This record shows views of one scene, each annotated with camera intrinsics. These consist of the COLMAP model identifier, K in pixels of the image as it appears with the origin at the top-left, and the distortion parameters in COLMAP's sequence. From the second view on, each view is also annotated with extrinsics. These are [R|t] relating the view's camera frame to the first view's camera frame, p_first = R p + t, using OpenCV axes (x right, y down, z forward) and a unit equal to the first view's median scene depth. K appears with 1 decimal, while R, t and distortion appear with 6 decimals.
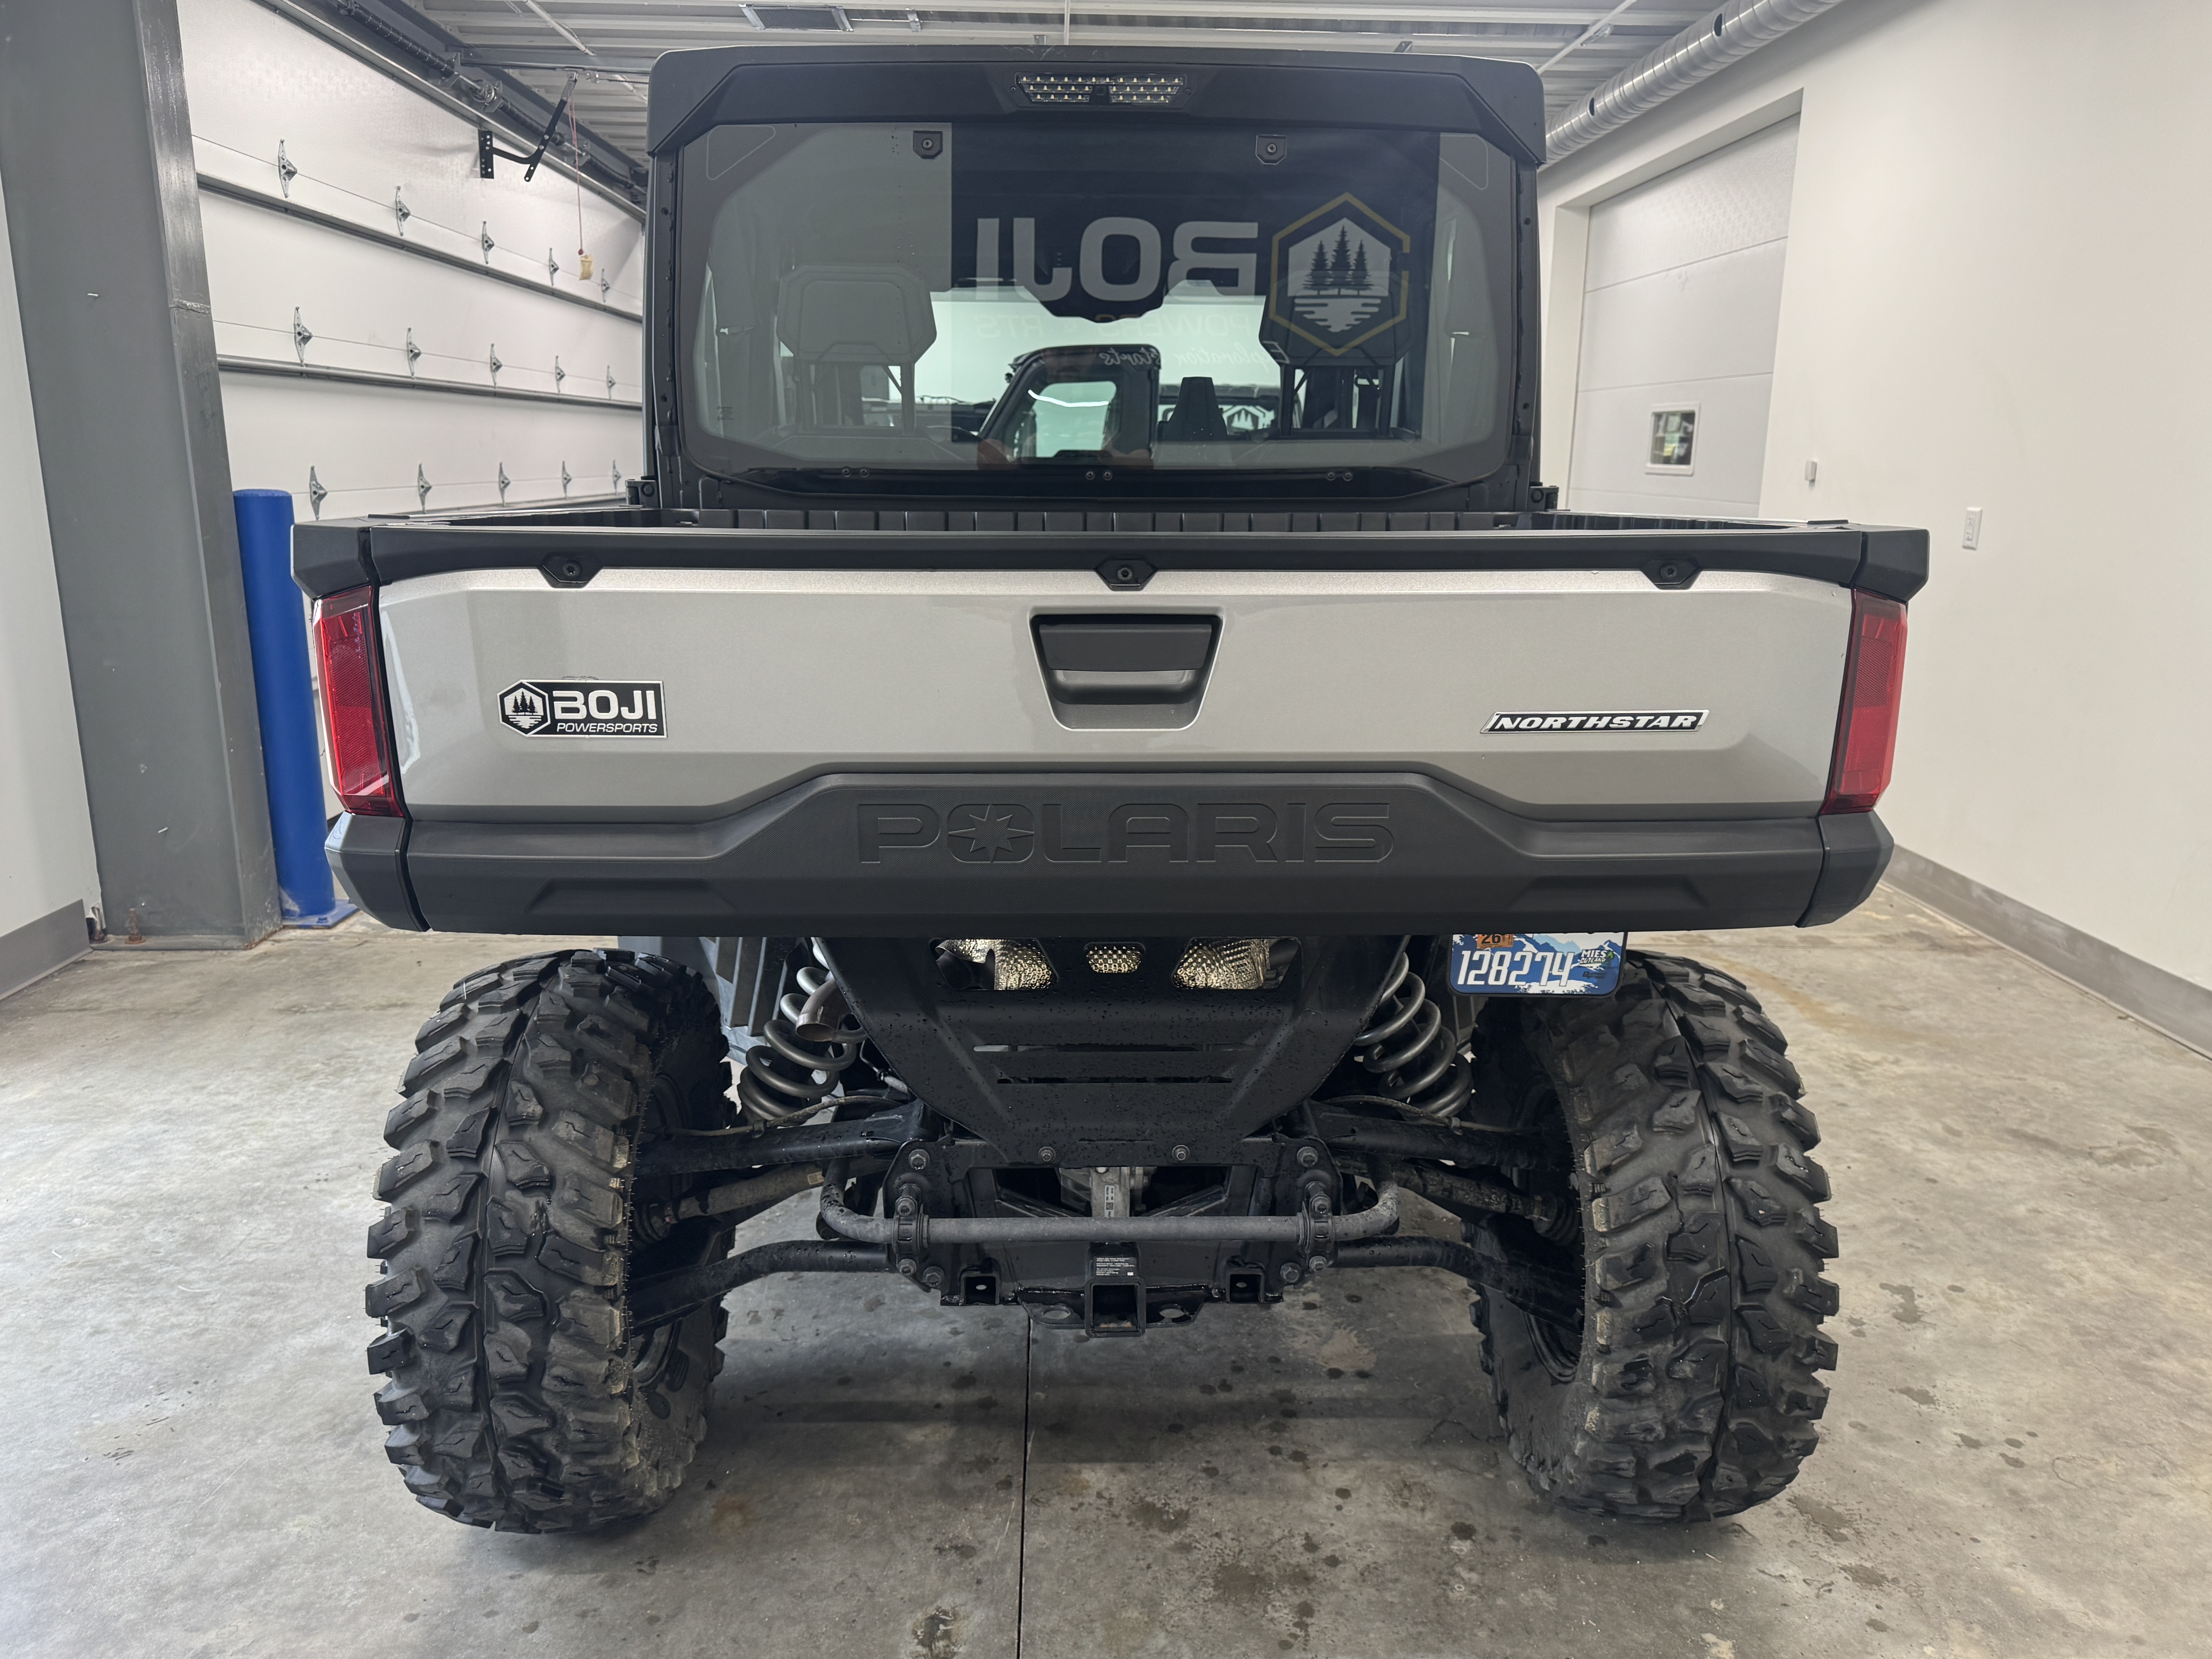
lens RADIAL K [[1593.5, 0, 1107.9], [0, 1593.5, 826.6], [0, 0, 1]] dist [0.006240, -0.004243]
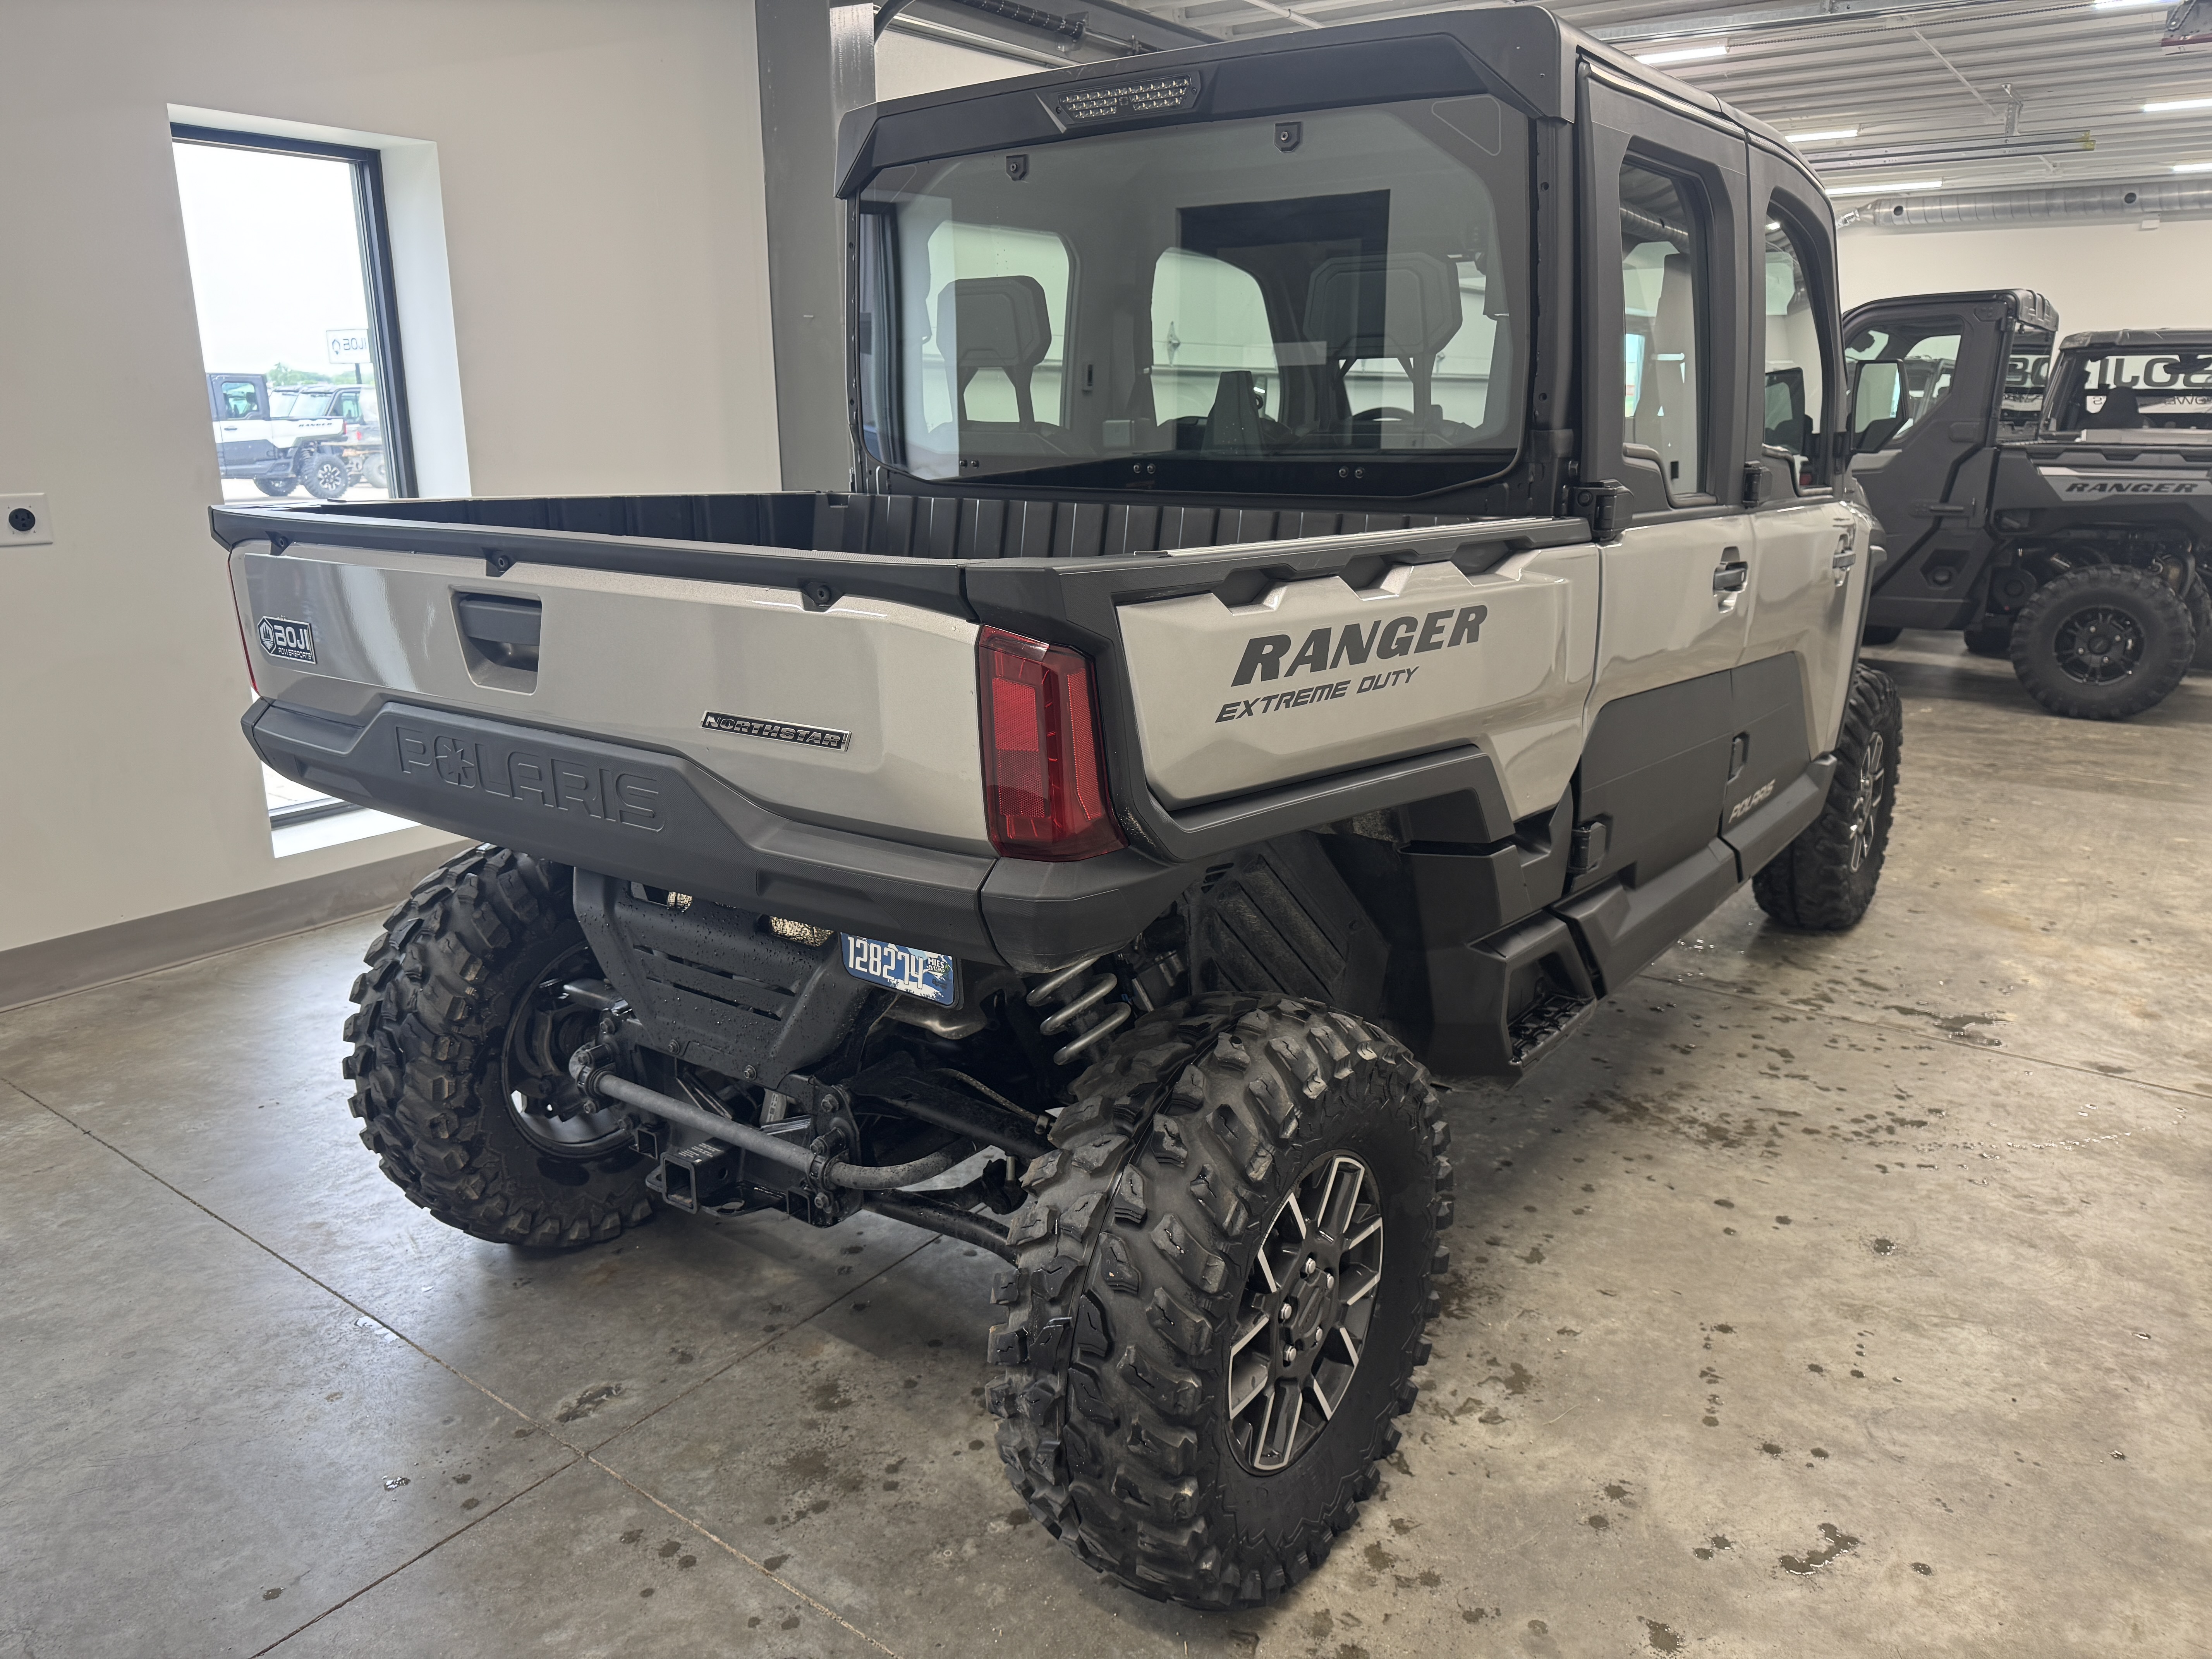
lens RADIAL K [[1559.8, 0, 1108.6], [0, 1559.8, 823.3], [0, 0, 1]] dist [0.023398, -0.024996]
pose [[0.790143, 0.149343, -0.594450, 0.525346], [-0.133454, 0.988512, 0.070957, -0.050742], [0.598218, 0.023266, 0.800996, 0.144645]]
